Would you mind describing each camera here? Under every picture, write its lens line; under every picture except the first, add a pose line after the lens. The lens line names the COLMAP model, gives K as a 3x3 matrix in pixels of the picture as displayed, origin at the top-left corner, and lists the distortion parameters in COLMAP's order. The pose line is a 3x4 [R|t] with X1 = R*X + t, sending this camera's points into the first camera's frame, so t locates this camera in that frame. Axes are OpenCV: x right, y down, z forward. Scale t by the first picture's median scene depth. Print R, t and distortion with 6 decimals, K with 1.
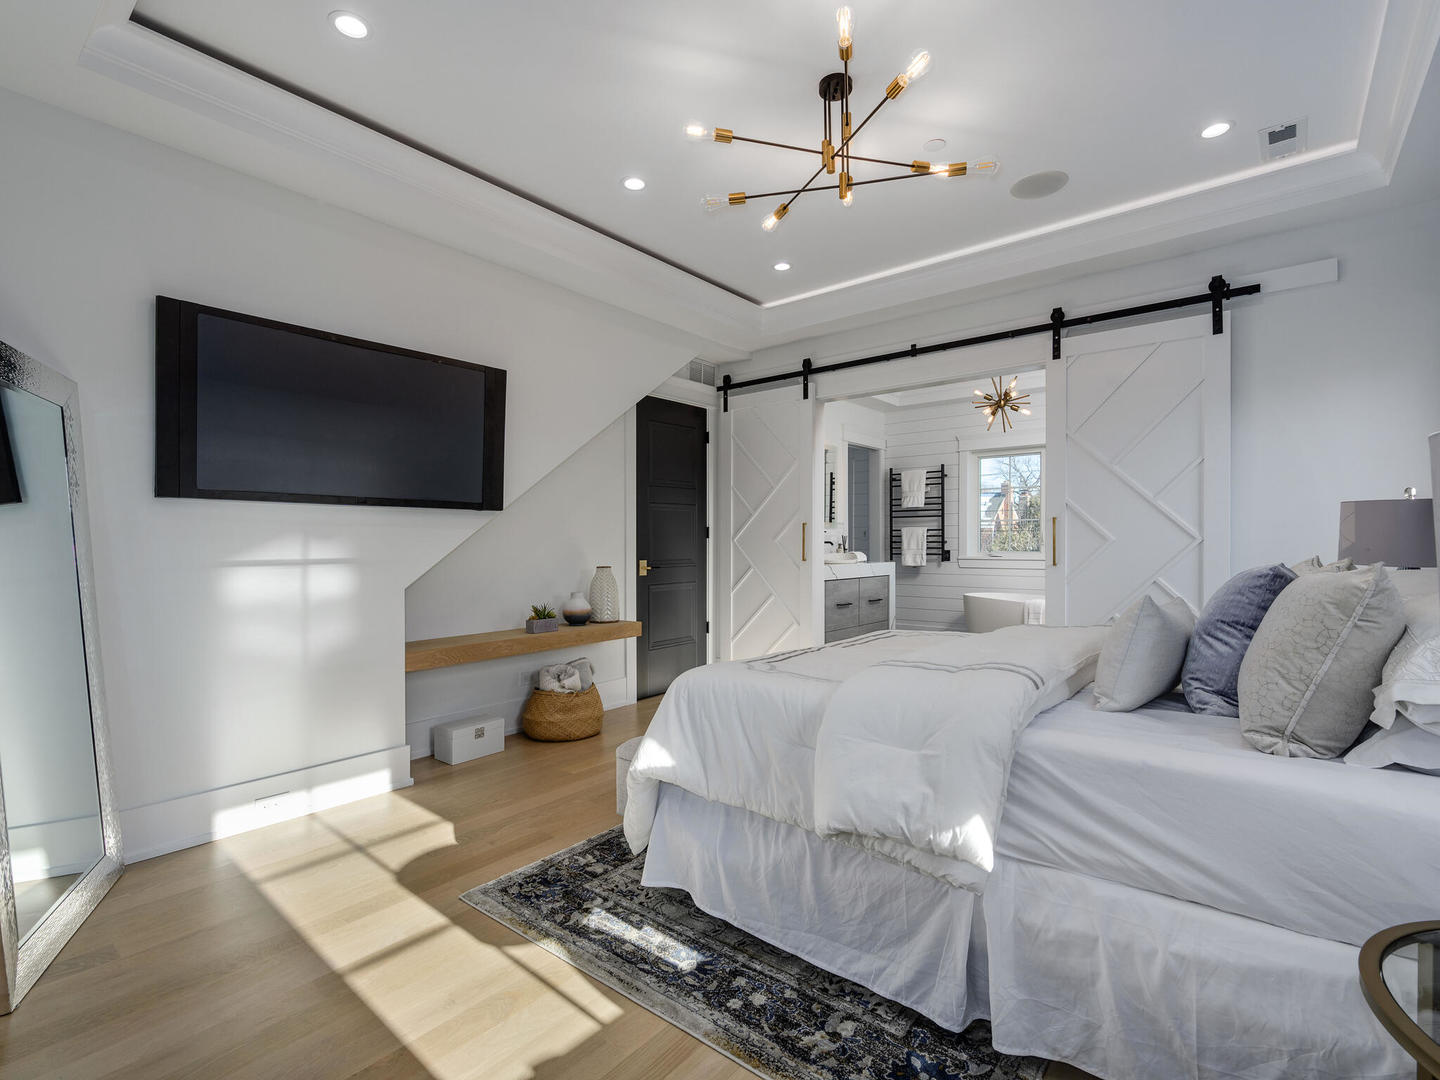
lens RADIAL K [[662.3, 0, 719.9], [0, 662.3, 541.0], [0, 0, 1]] dist [-0.000400, -0.000089]
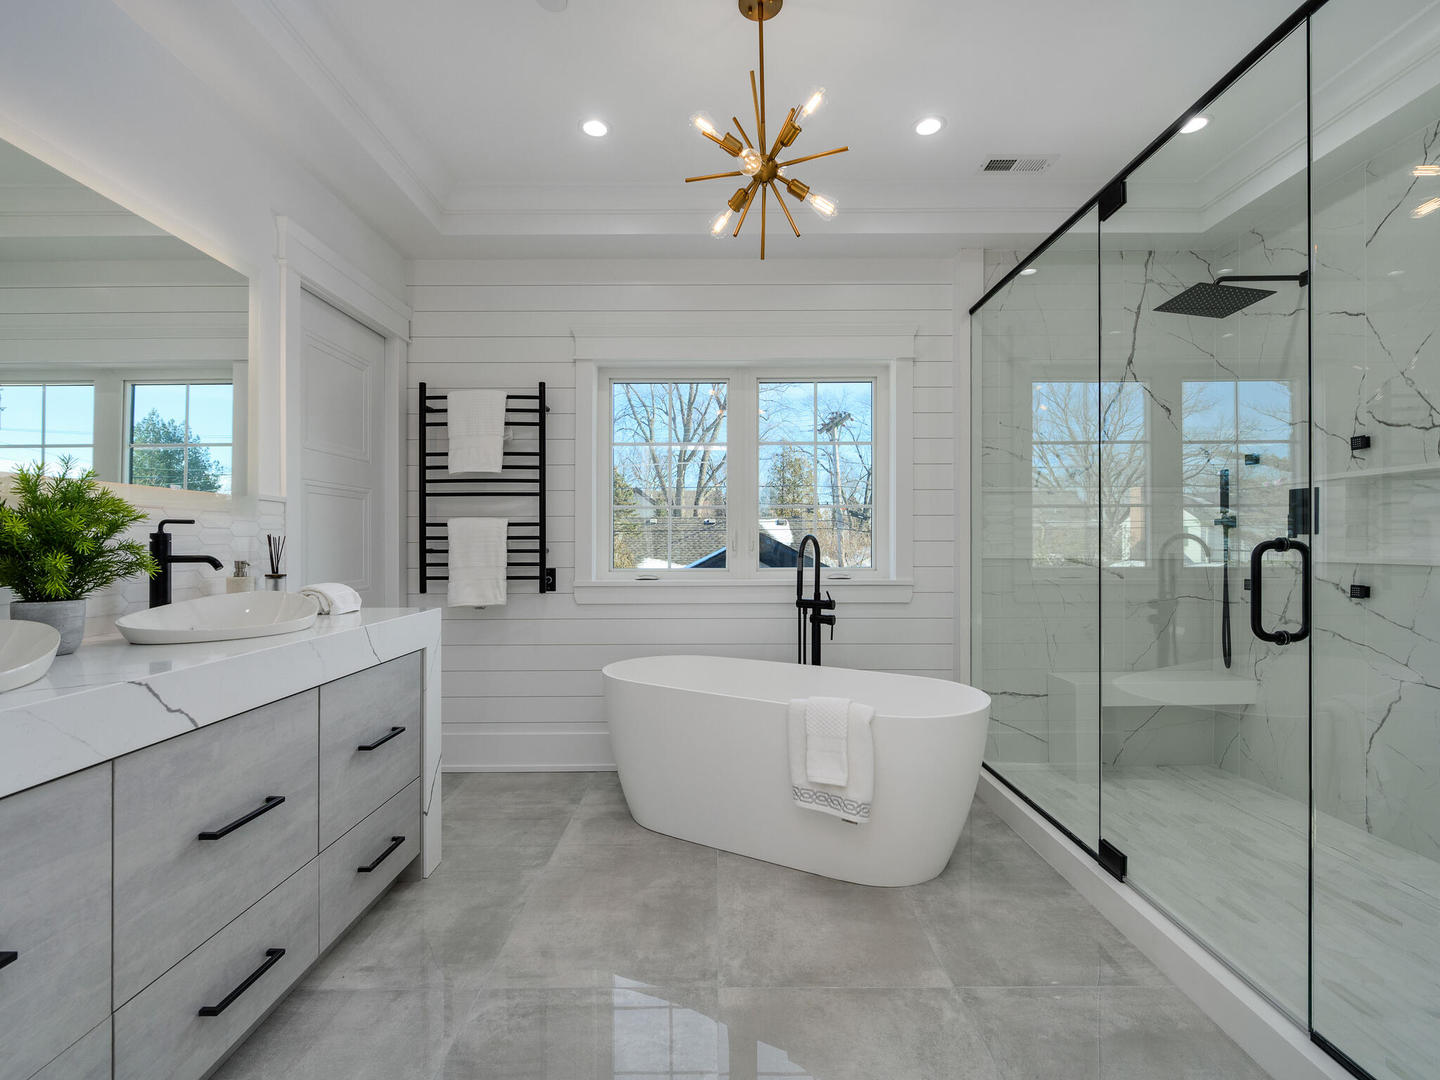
lens RADIAL K [[662.3, 0, 718.7], [0, 662.3, 540.7], [0, 0, 1]] dist [-0.000400, -0.000089]
pose [[0.767151, 0.001233, 0.641465, 0.132893], [0.000752, 0.999996, -0.002822, -0.004007], [-0.641466, 0.002648, 0.767147, 0.559968]]
